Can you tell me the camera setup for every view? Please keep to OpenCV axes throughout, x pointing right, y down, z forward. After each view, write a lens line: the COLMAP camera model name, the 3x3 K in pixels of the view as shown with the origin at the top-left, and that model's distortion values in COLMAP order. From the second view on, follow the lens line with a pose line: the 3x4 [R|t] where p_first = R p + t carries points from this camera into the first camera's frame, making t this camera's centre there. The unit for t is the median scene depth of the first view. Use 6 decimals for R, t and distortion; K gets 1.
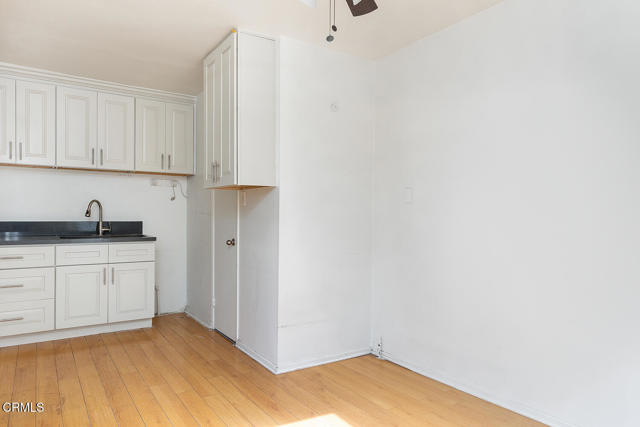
lens RADIAL K [[425.8, 0, 320.2], [0, 425.8, 210.7], [0, 0, 1]] dist [0.000292, -0.004828]
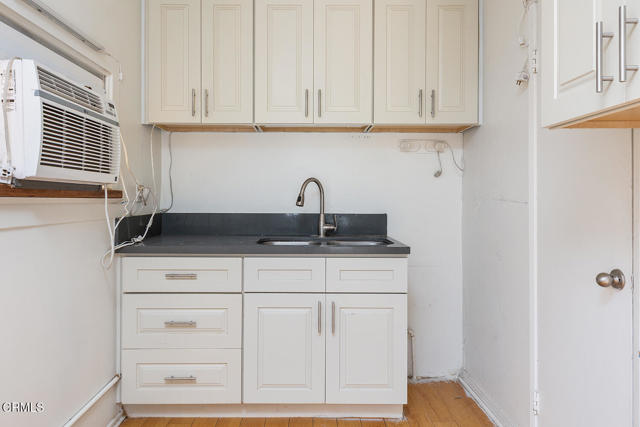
lens RADIAL K [[425.8, 0, 319.9], [0, 425.8, 207.3], [0, 0, 1]] dist [0.000292, -0.004828]
pose [[0.840939, 0.004689, -0.541110, -0.198425], [0.007894, 0.999750, 0.020932, 0.003475], [0.541073, -0.021874, 0.840691, 0.507681]]
